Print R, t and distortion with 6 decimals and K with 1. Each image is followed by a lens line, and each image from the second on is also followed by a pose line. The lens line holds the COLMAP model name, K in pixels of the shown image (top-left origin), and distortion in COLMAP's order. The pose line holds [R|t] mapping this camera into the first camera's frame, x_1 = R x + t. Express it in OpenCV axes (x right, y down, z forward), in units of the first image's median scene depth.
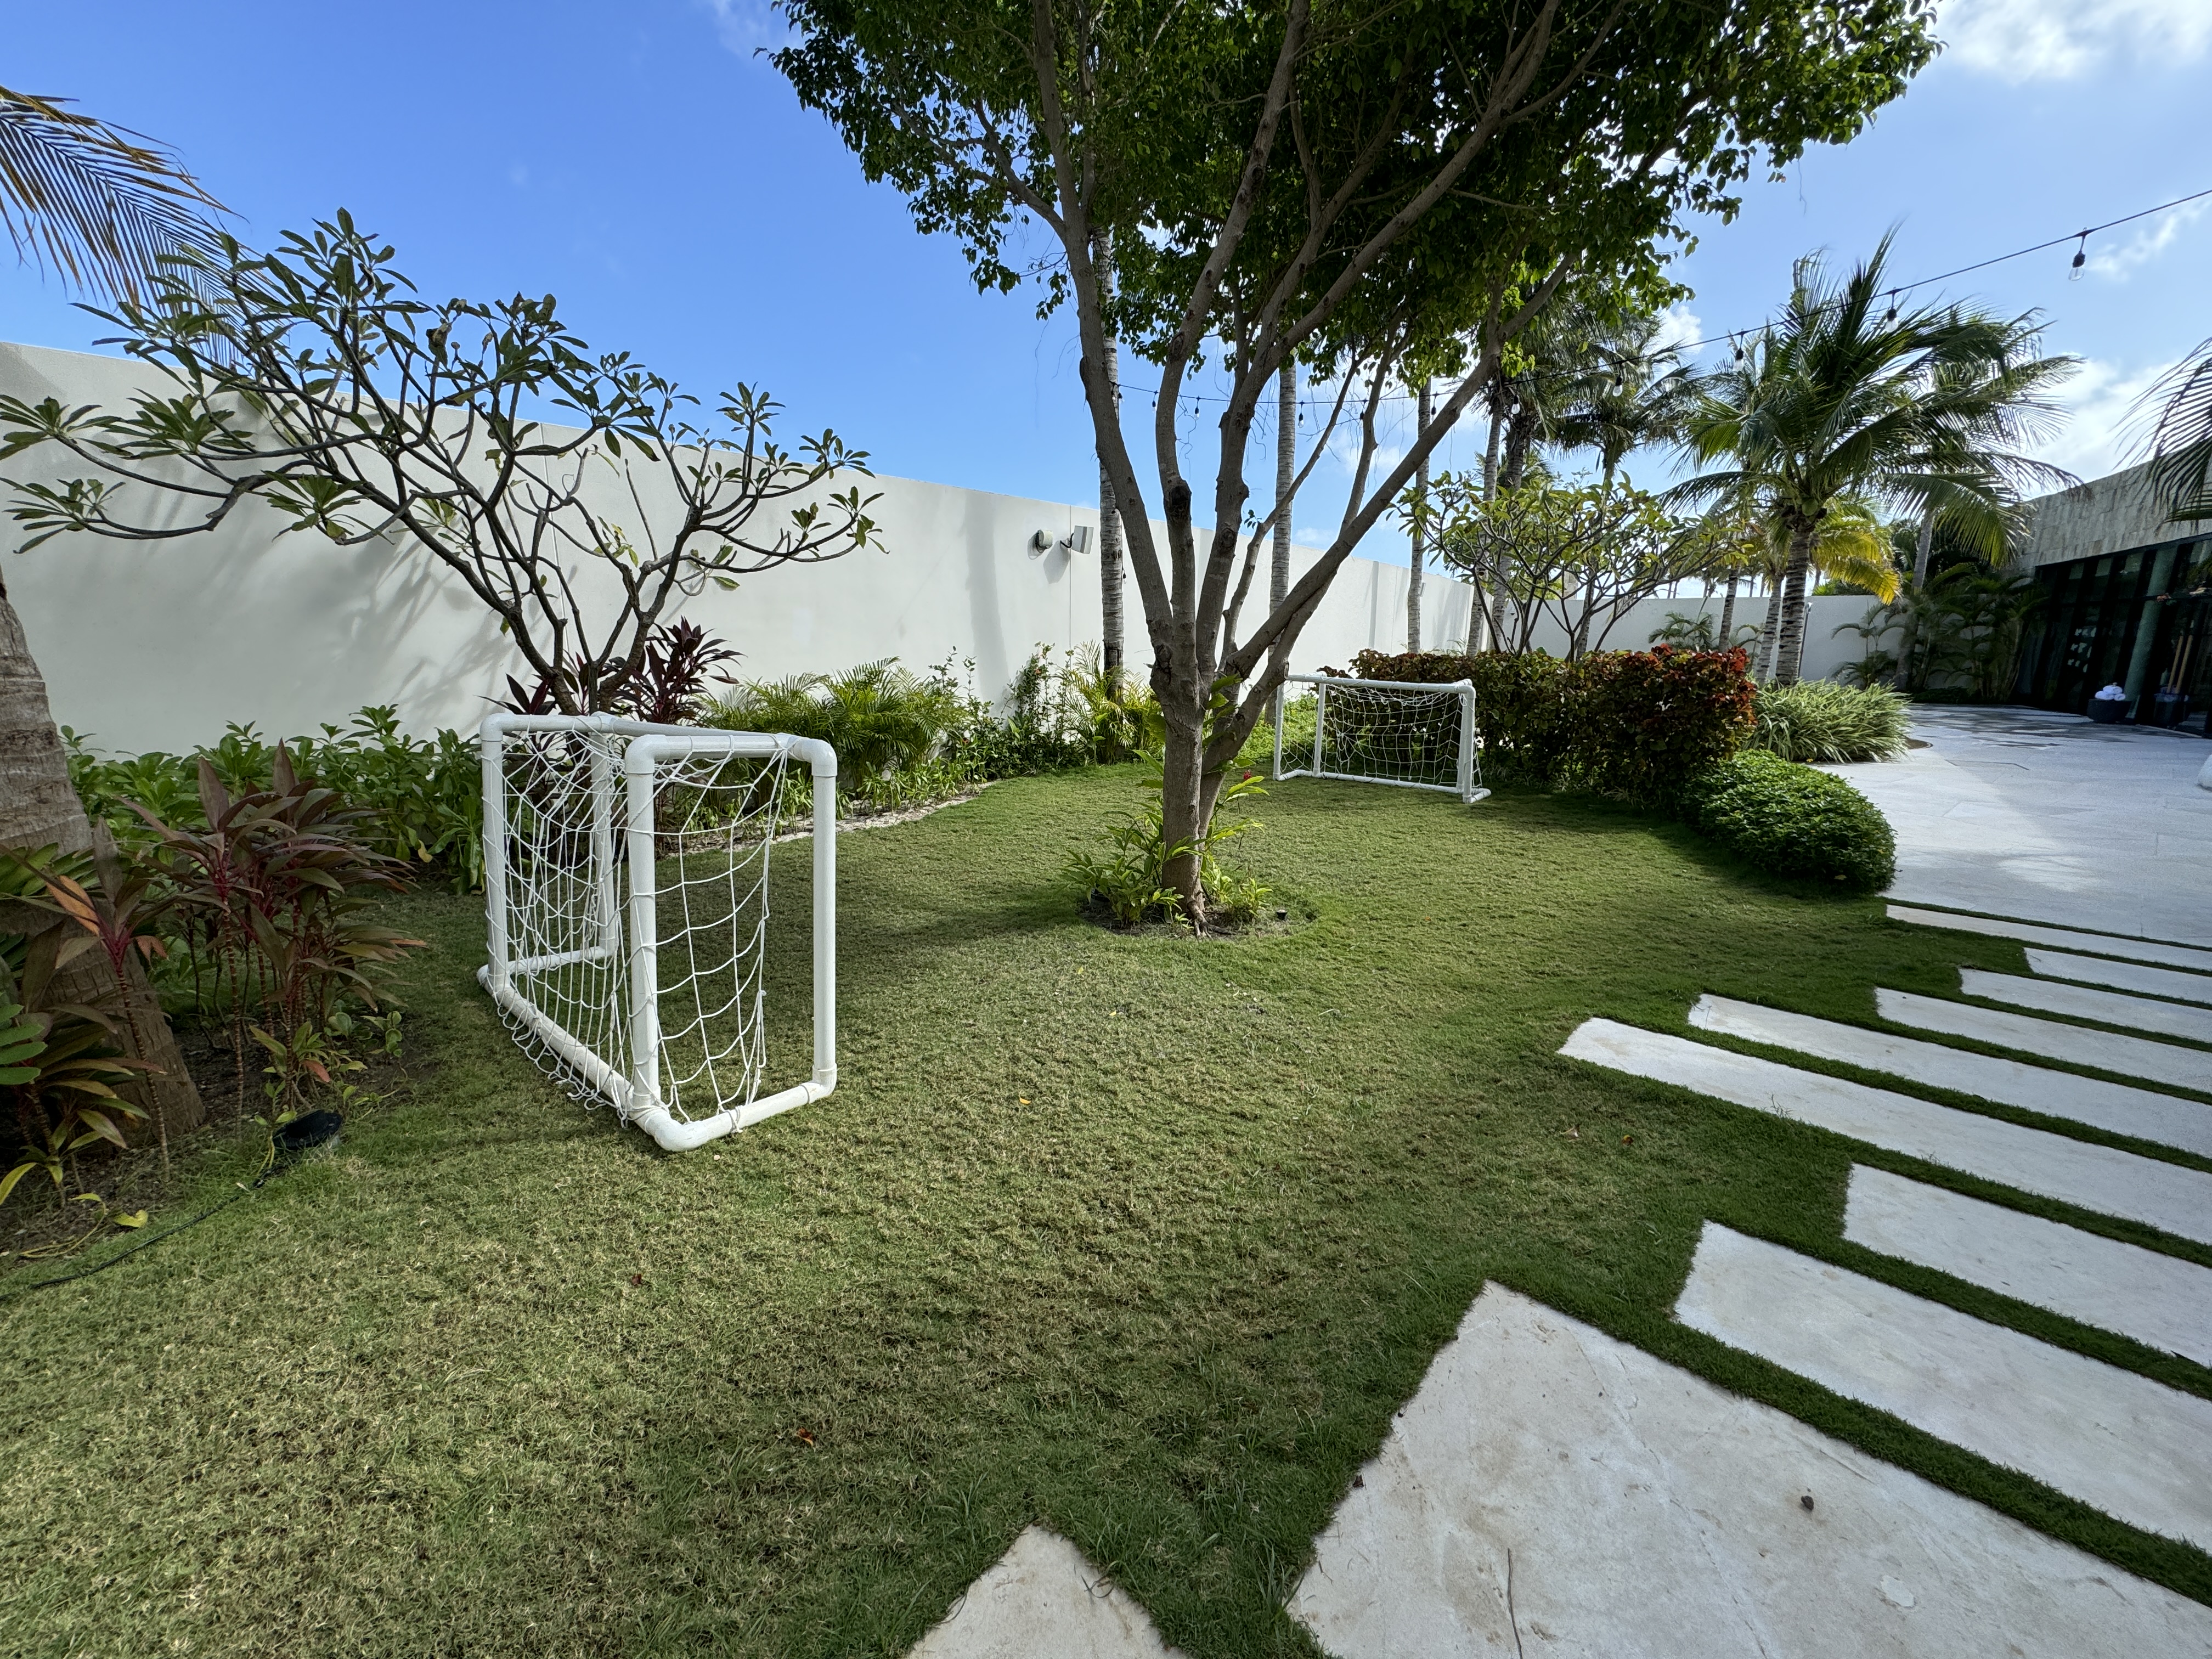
lens RADIAL K [[895.1, 0, 1109.0], [0, 895.1, 827.8], [0, 0, 1]] dist [-0.002169, 0.000474]
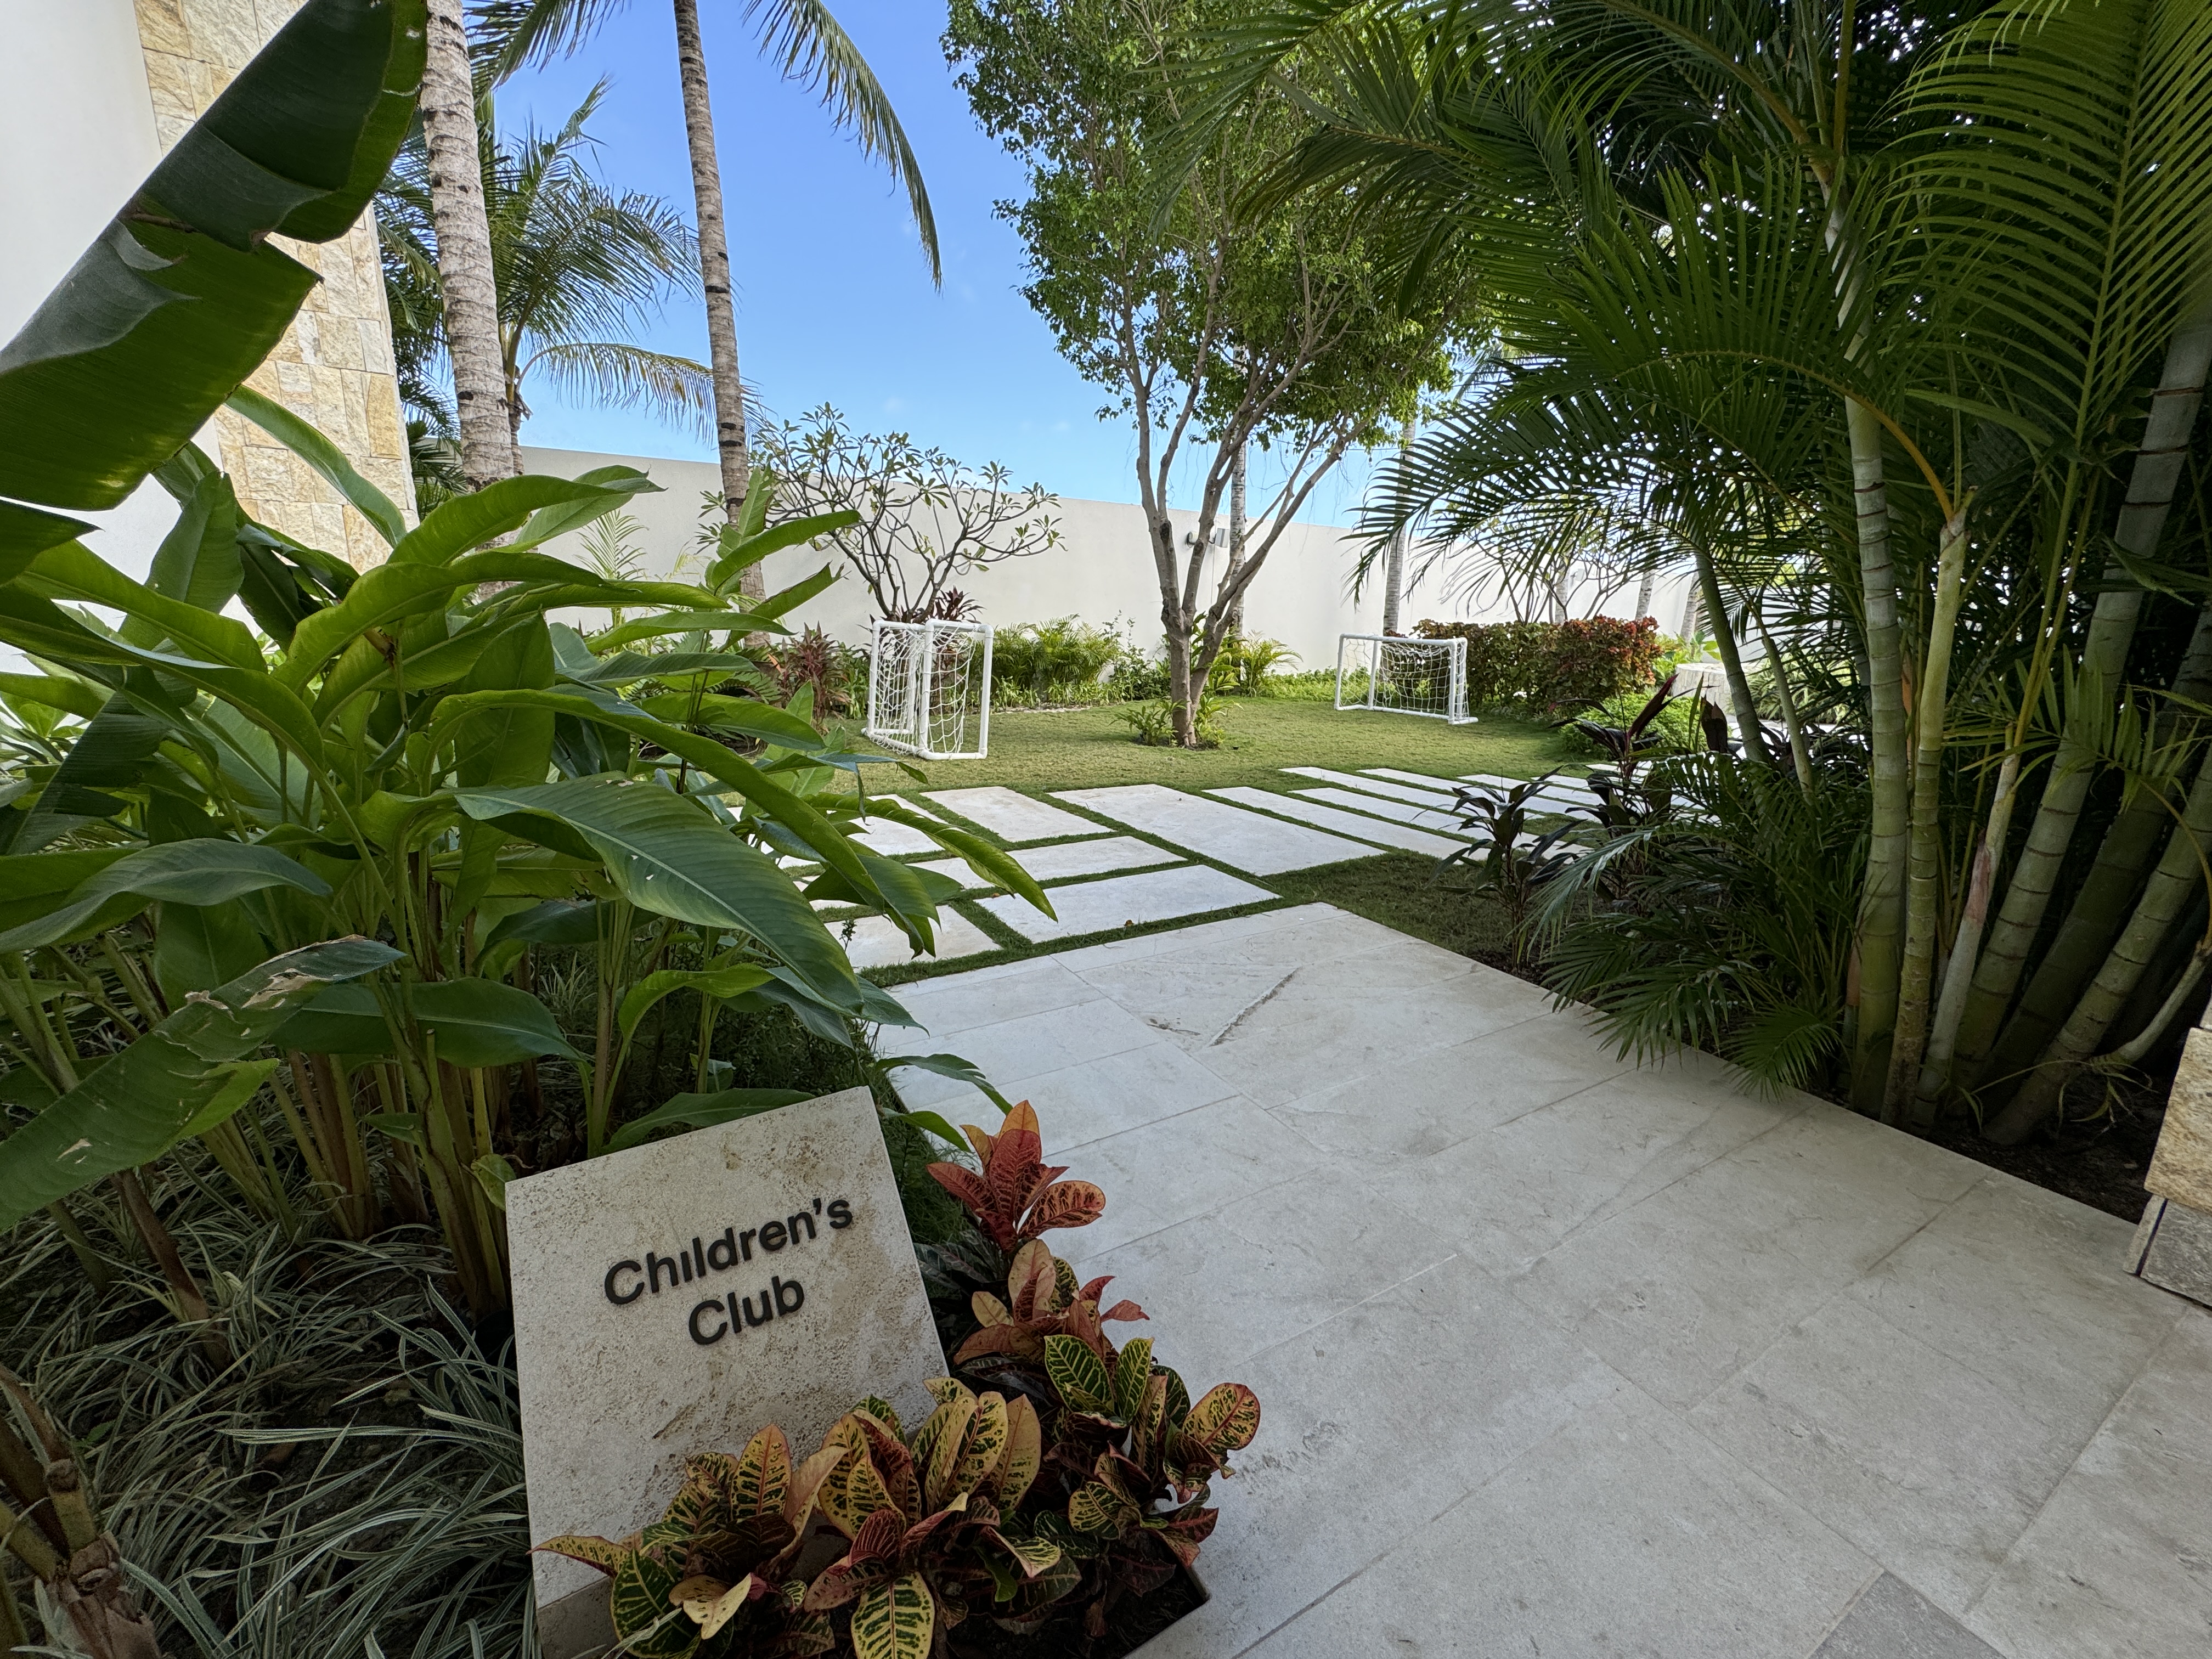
lens RADIAL K [[895.1, 0, 1109.0], [0, 895.1, 827.8], [0, 0, 1]] dist [-0.002169, 0.000474]
pose [[0.959488, 0.083866, -0.268977, 0.373665], [-0.079154, 0.996460, 0.028335, 0.186755], [0.270401, -0.005896, 0.962730, -0.706974]]
